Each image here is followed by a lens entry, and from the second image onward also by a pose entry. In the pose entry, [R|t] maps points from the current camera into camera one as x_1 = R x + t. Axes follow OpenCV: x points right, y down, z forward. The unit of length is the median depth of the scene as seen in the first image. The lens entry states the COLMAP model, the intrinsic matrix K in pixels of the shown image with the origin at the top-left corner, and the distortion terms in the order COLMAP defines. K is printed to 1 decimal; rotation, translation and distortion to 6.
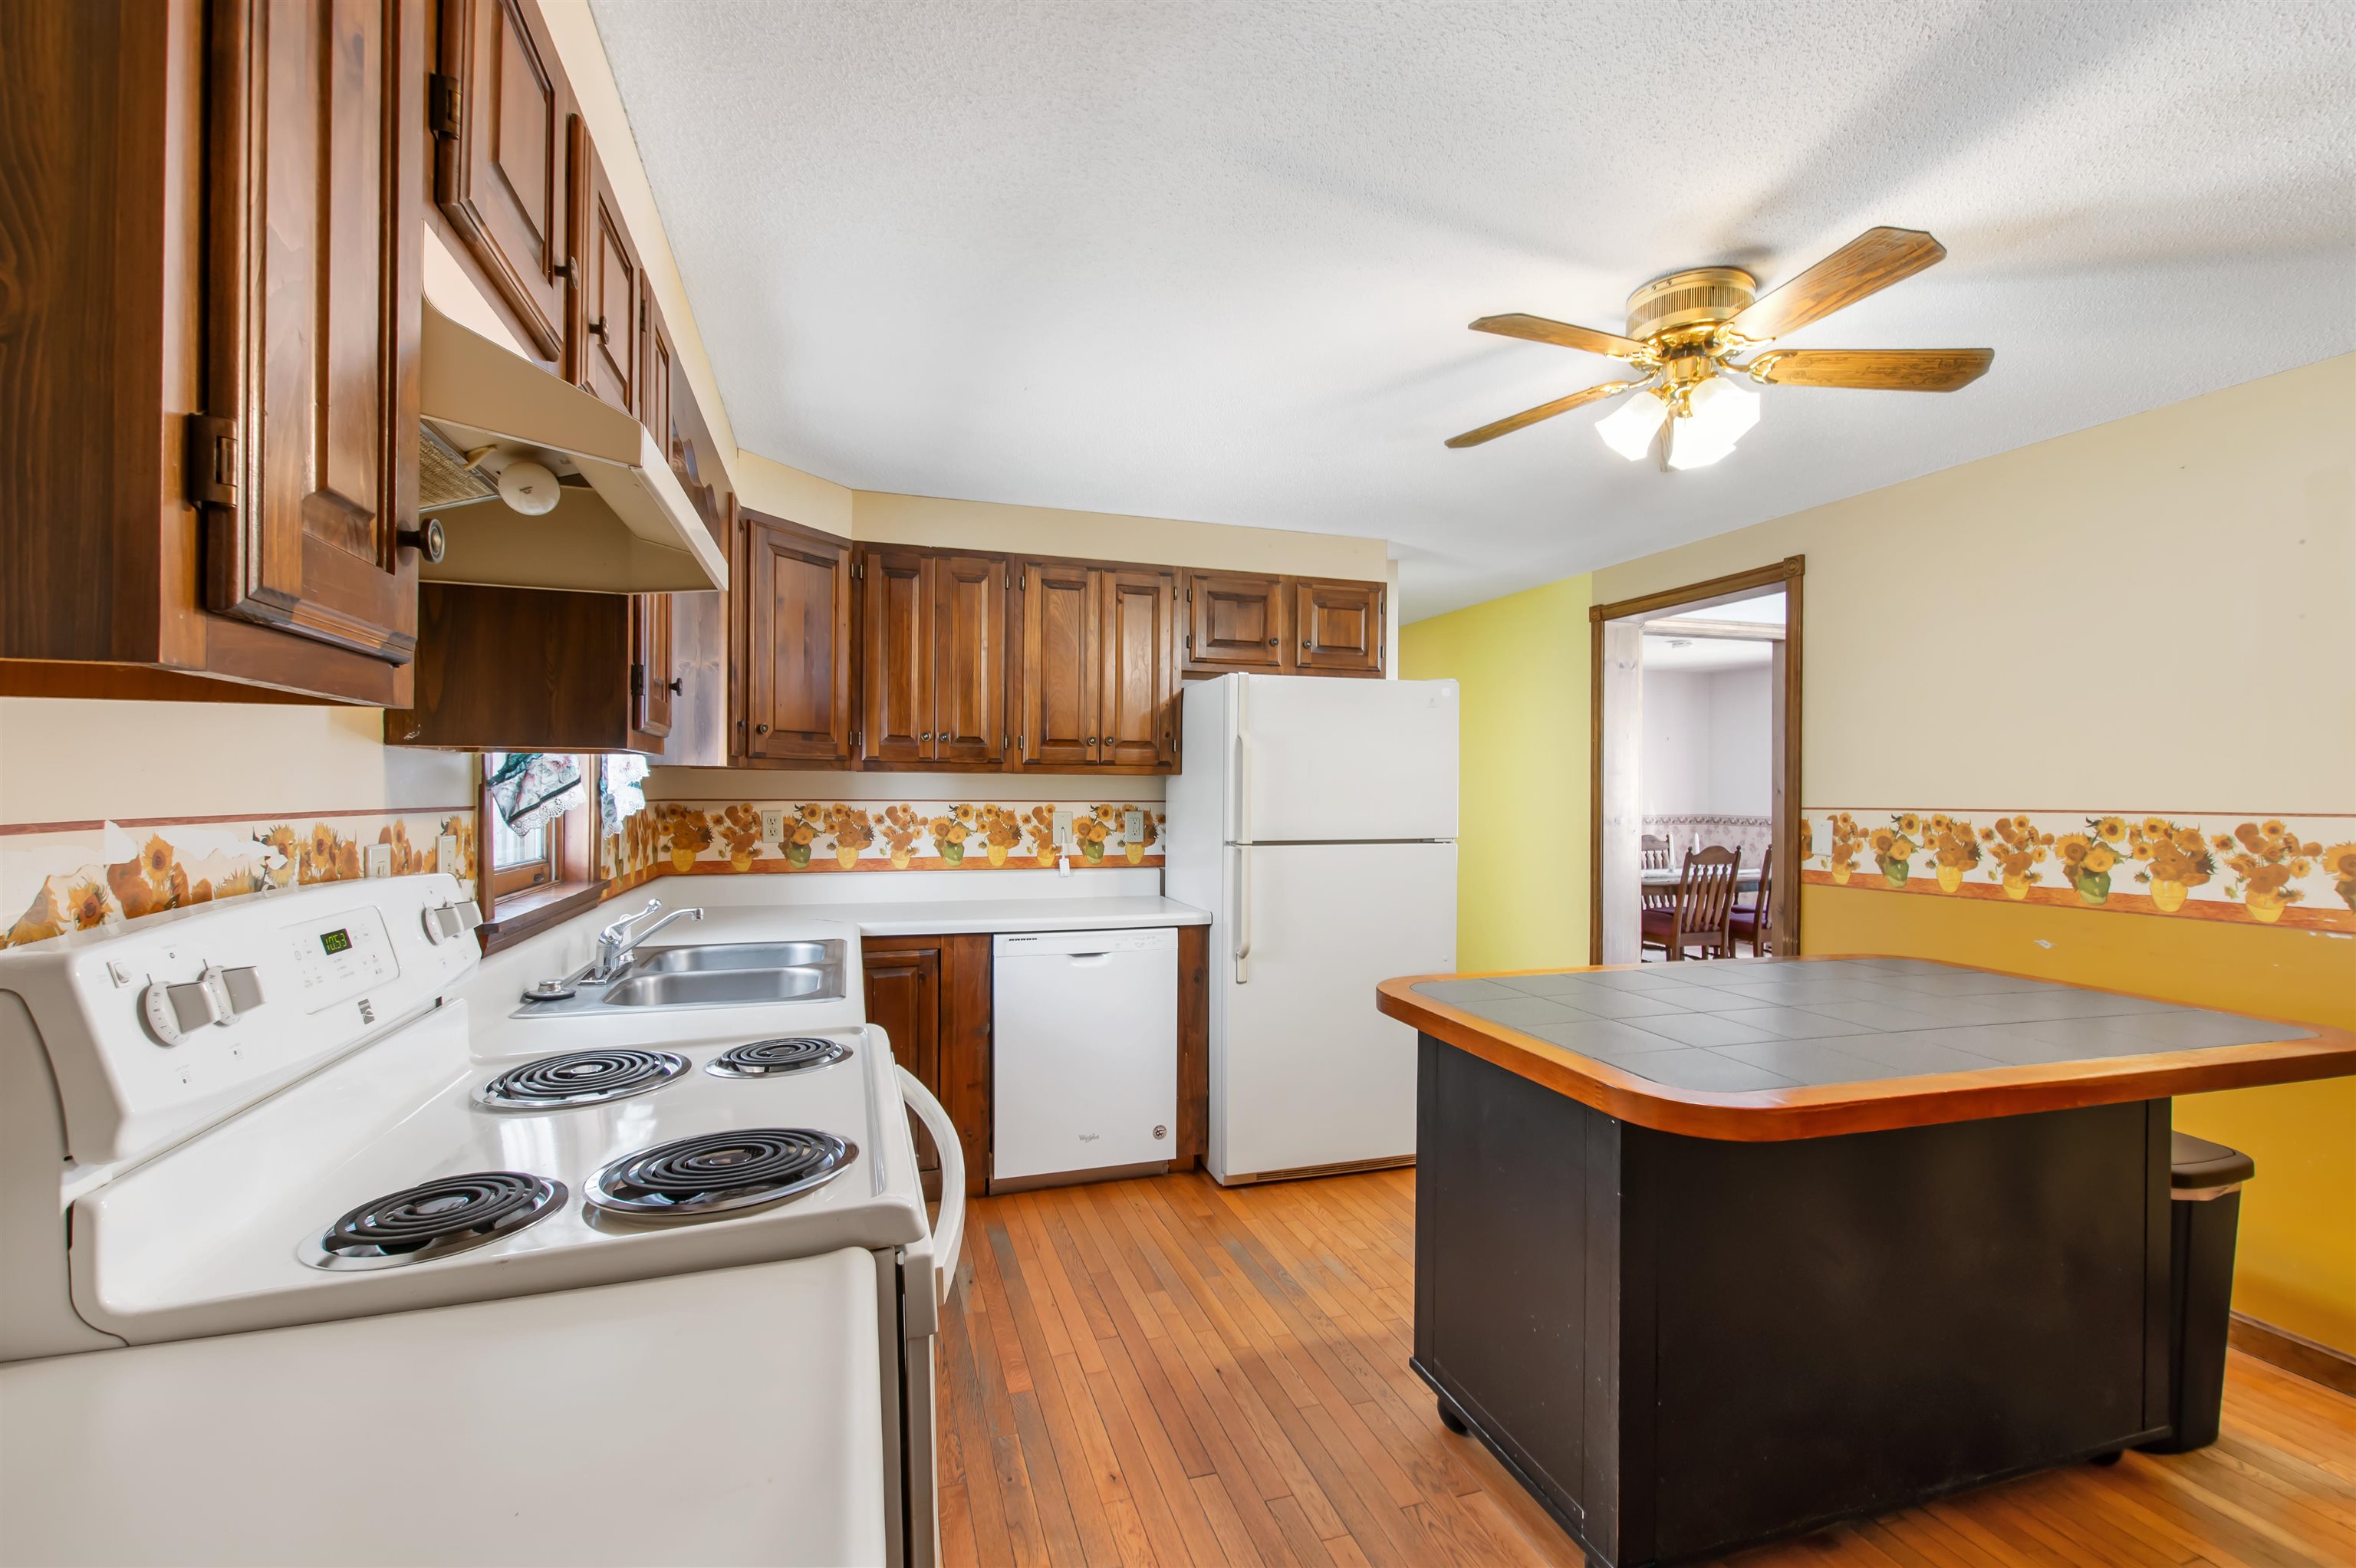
lens RADIAL K [[1022.4, 0, 1190.8], [0, 1022.4, 781.8], [0, 0, 1]] dist [0.013934, -0.005258]
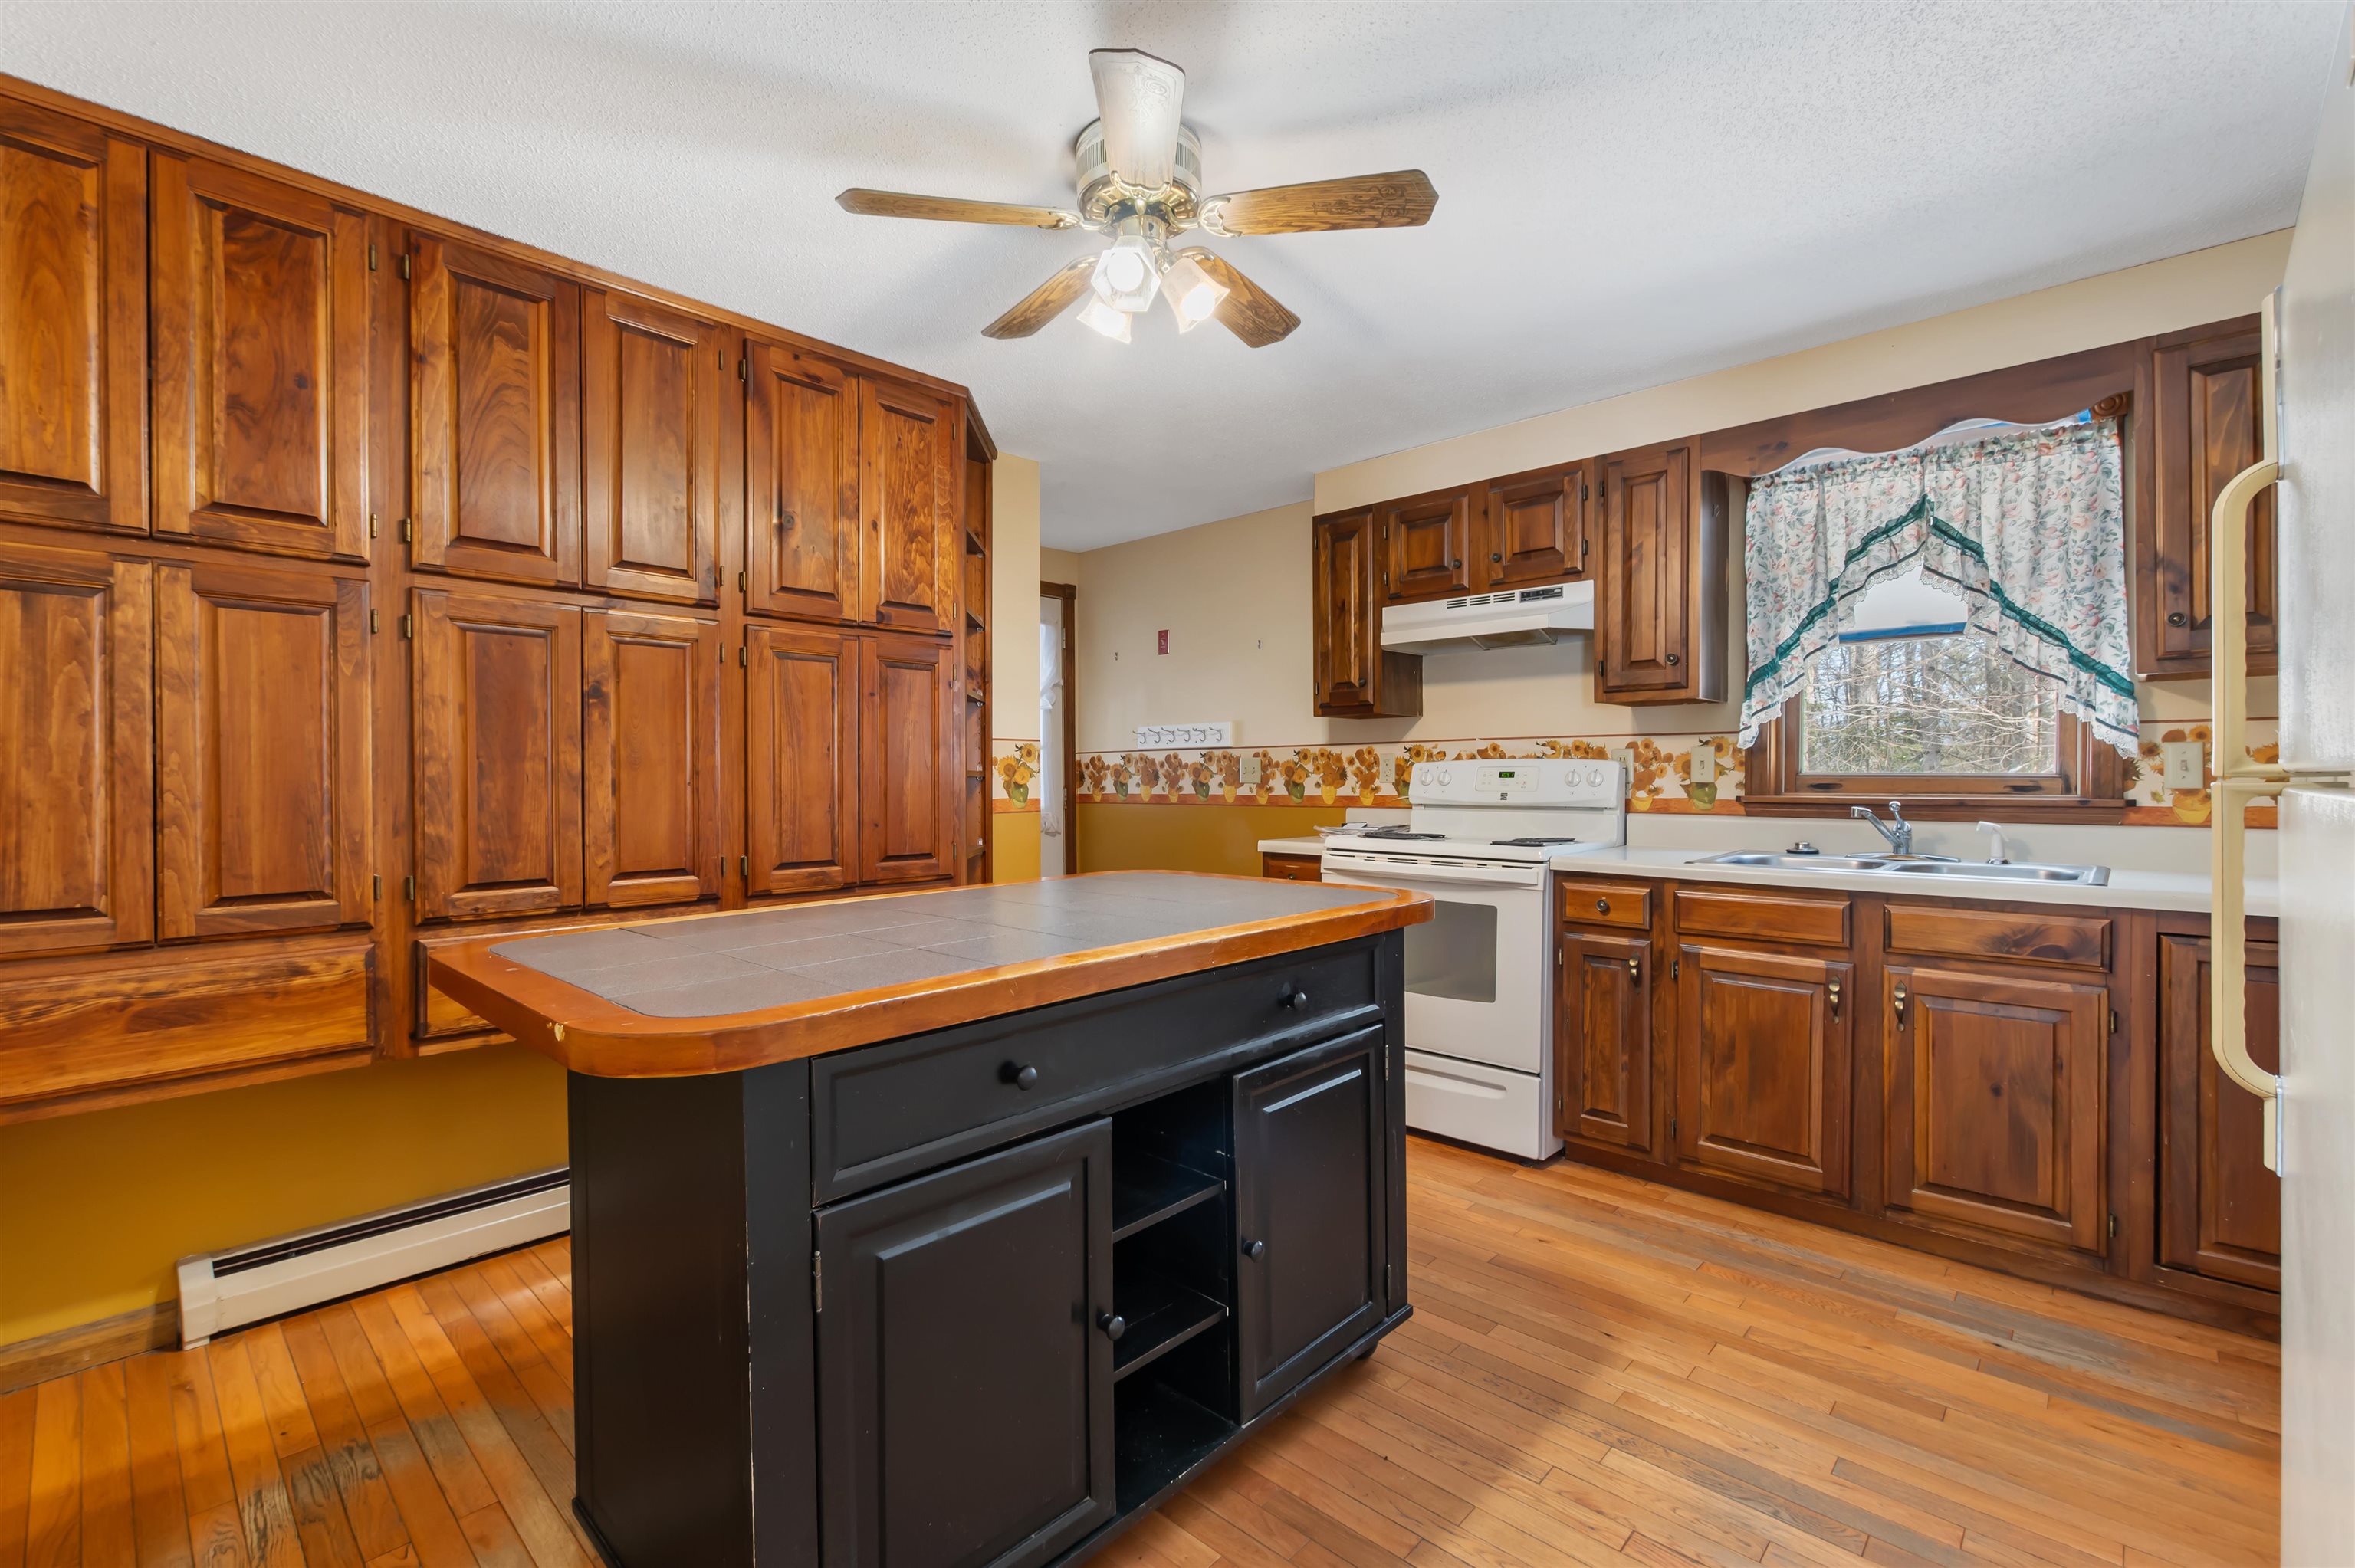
lens RADIAL K [[1019.4, 0, 1190.6], [0, 1019.4, 787.3], [0, 0, 1]] dist [0.015020, -0.005877]
pose [[-0.872022, 0.004494, -0.489447, 0.691106], [0.003838, 0.999990, 0.002343, 0.077203], [0.489452, 0.000165, -0.872030, 1.409430]]
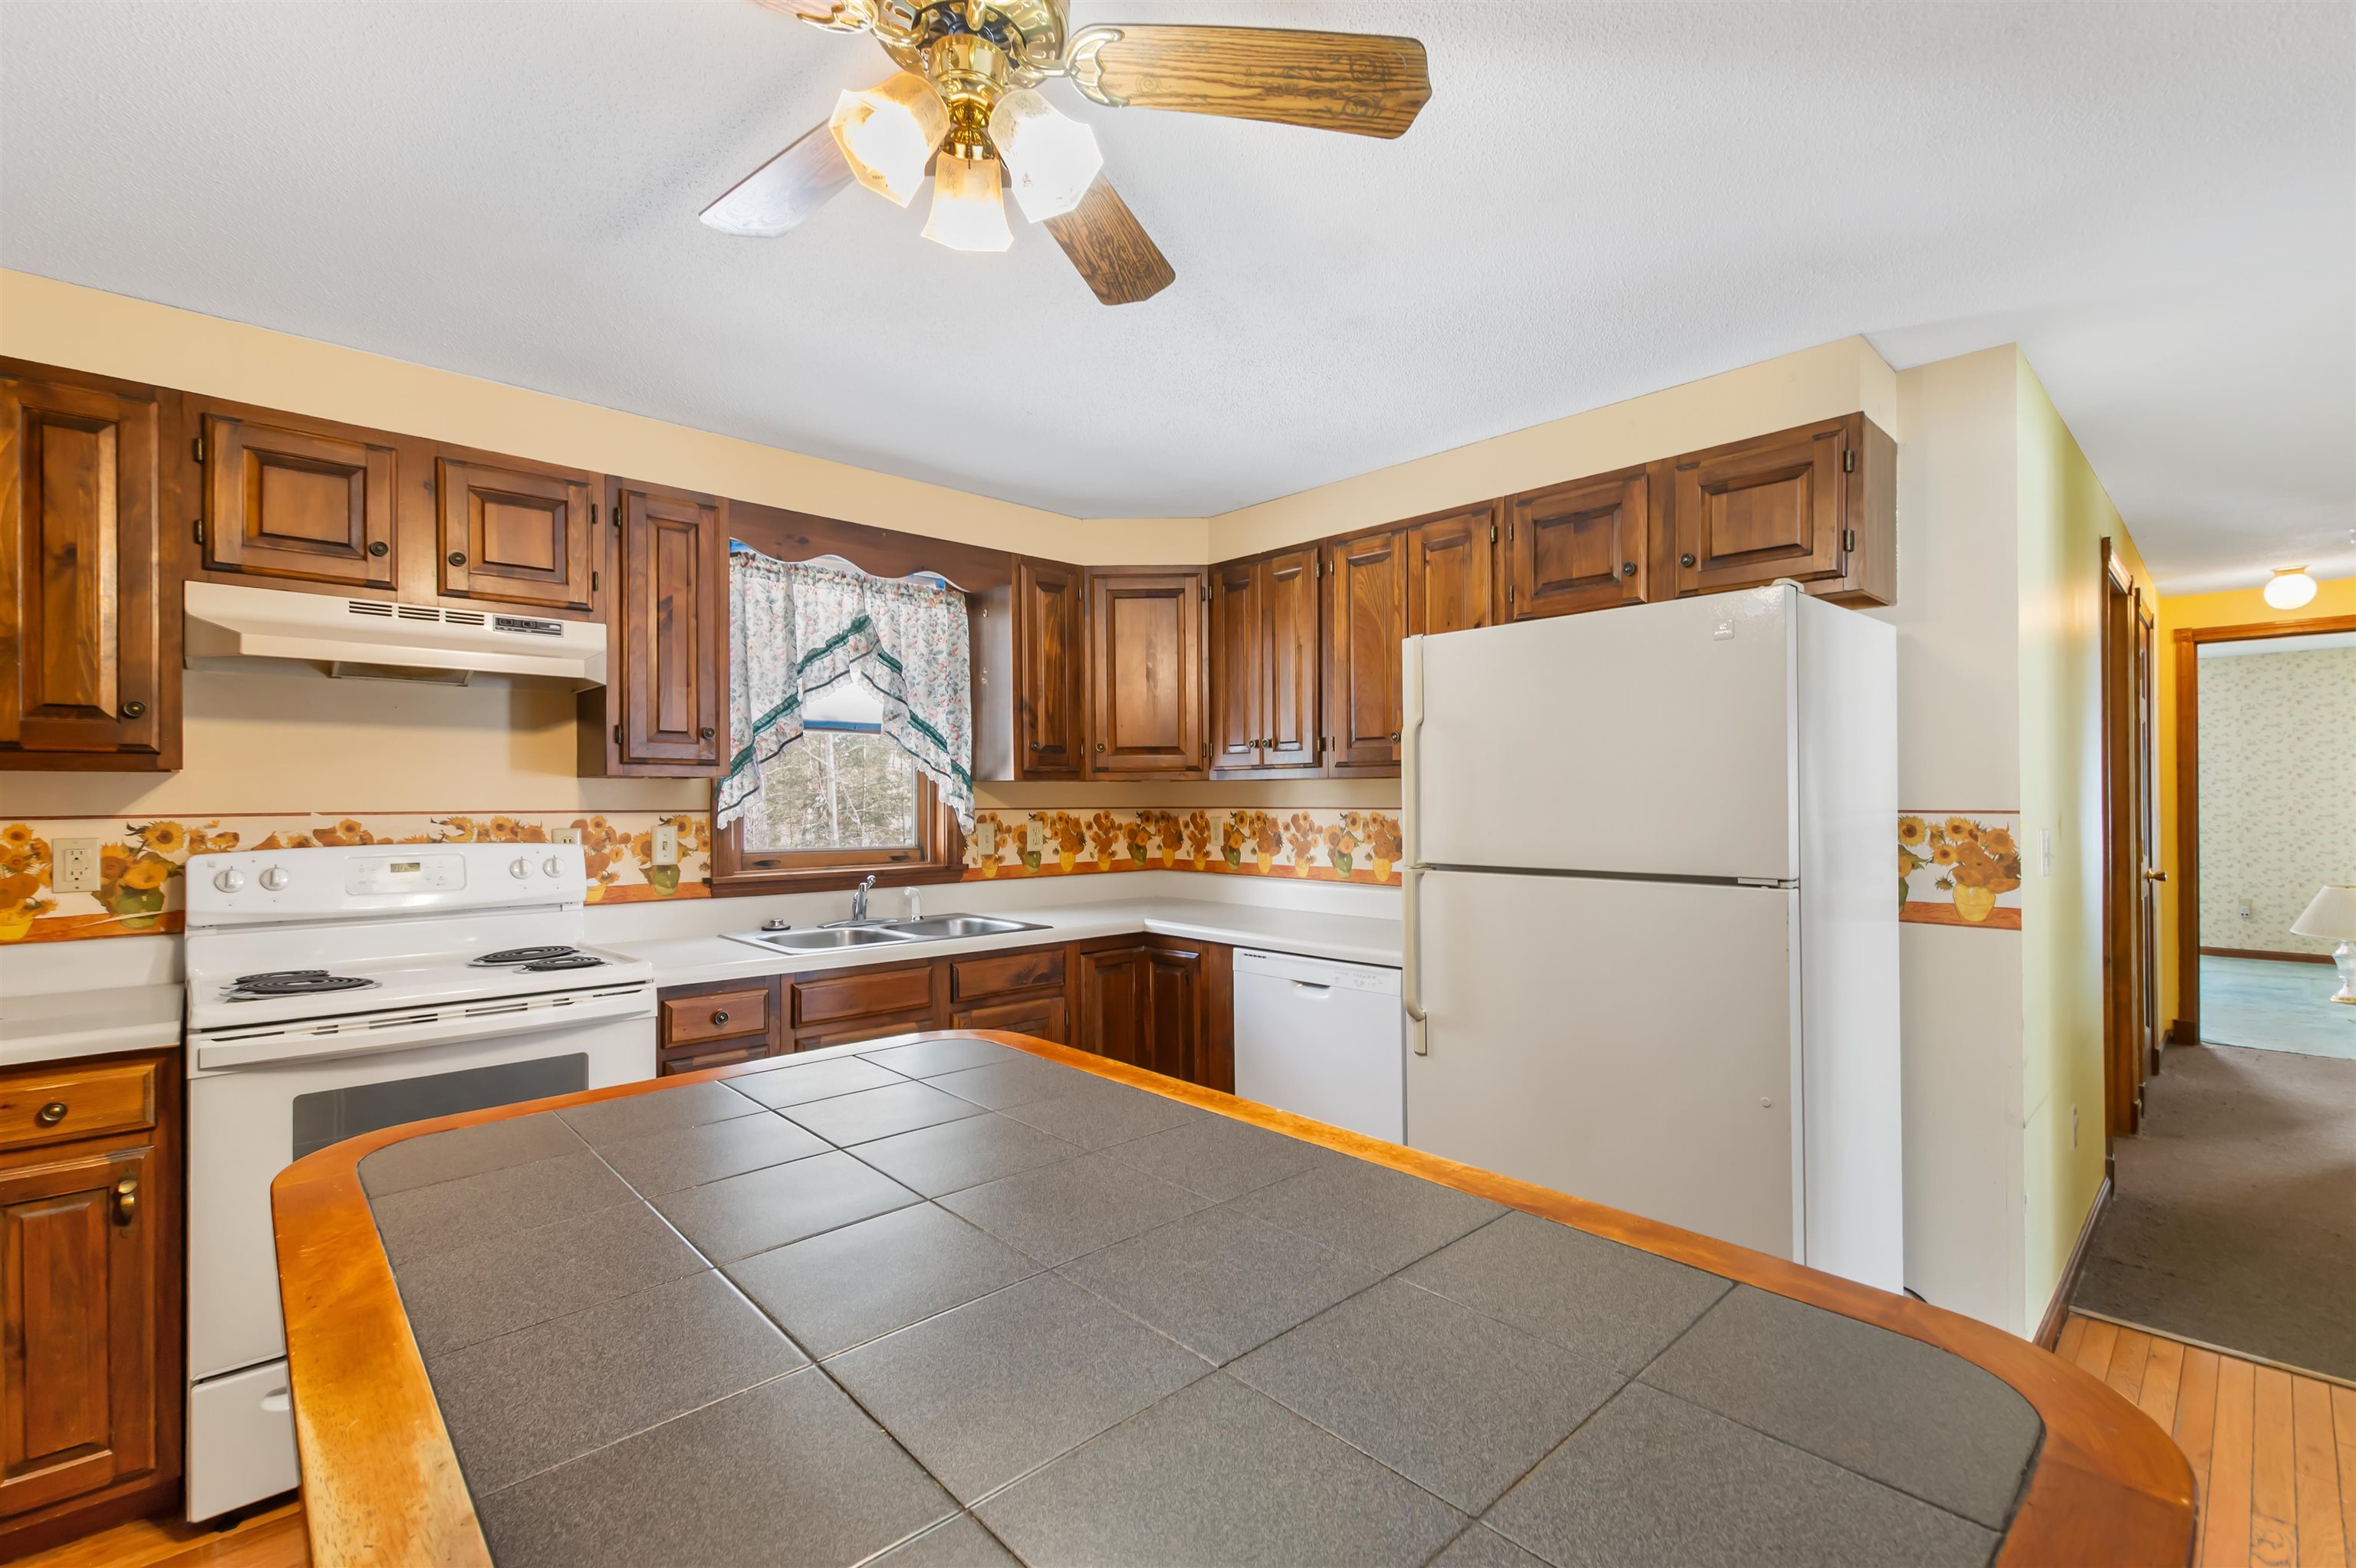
lens RADIAL K [[1036.4, 0, 1181.4], [0, 1036.4, 801.7], [0, 0, 1]] dist [0.016061, -0.005102]
pose [[0.427905, -0.005338, -0.903808, 0.822866], [0.013613, 0.999907, 0.000539, 0.013714], [0.903721, -0.012534, 0.427938, 0.656204]]
